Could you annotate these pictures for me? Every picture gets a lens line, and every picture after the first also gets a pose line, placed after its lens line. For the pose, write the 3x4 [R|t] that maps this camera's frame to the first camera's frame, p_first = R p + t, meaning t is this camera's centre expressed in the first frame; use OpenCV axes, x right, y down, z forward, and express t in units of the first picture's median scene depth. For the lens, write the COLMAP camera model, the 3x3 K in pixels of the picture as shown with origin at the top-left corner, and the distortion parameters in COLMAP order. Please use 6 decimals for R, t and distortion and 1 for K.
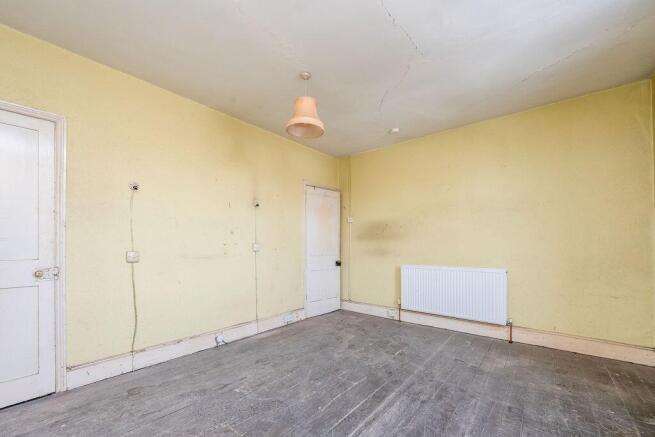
lens RADIAL K [[272.1, 0, 327.9], [0, 272.1, 246.1], [0, 0, 1]] dist [0.000732, 0.000039]
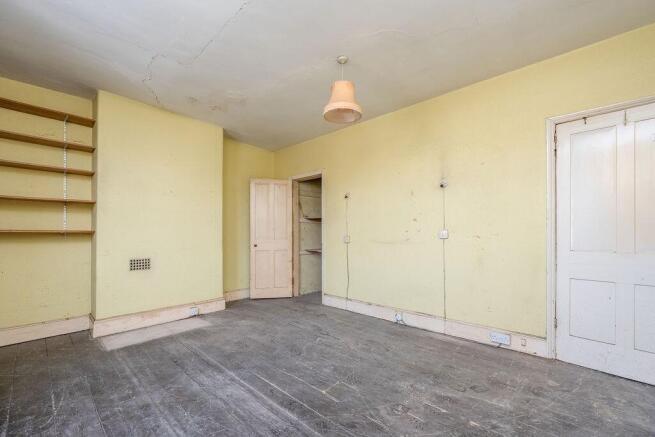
lens RADIAL K [[264.2, 0, 327.9], [0, 264.2, 235.8], [0, 0, 1]] dist [-0.000832, -0.000088]
pose [[-0.051872, 0.003340, -0.998648, 0.837779], [0.003380, 0.999989, 0.003169, 0.009772], [0.998648, -0.003211, -0.051883, 0.953253]]
